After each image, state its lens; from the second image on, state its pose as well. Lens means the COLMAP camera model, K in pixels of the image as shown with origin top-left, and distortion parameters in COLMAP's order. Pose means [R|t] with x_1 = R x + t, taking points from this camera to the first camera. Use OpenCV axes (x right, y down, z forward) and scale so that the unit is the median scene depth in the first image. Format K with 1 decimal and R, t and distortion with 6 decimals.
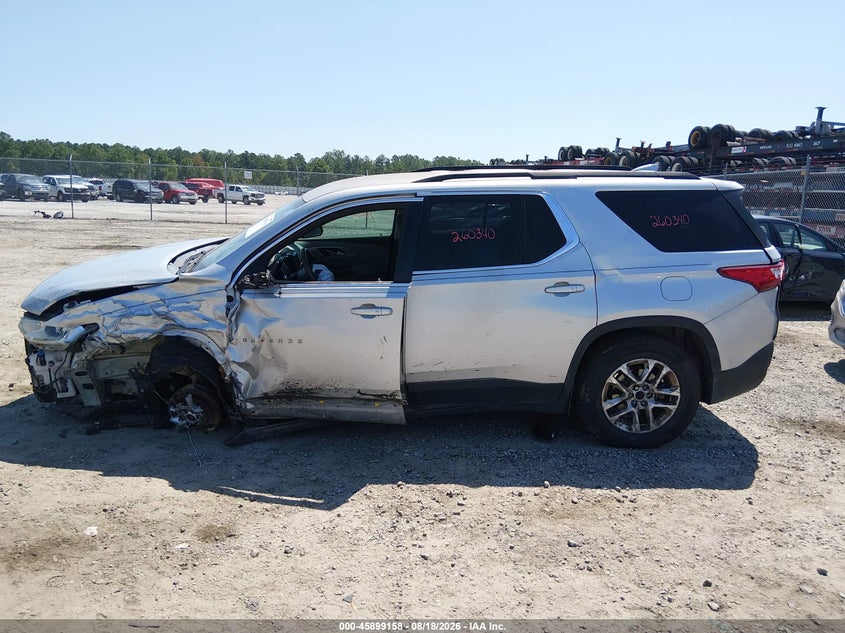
lens RADIAL K [[610.2, 0, 434.4], [0, 610.2, 316.3], [0, 0, 1]] dist [0.072316, -0.098539]
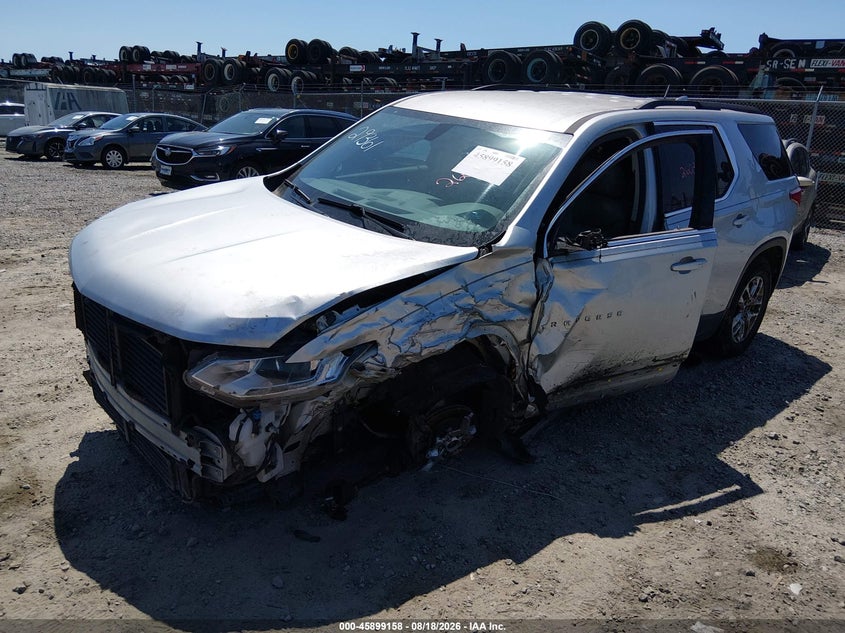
lens RADIAL K [[610.2, 0, 434.4], [0, 610.2, 316.3], [0, 0, 1]] dist [0.072316, -0.098539]
pose [[0.779299, -0.173039, 0.602288, -0.864102], [0.091355, 0.982222, 0.163992, -0.106029], [-0.619958, -0.072777, 0.781253, 0.504186]]
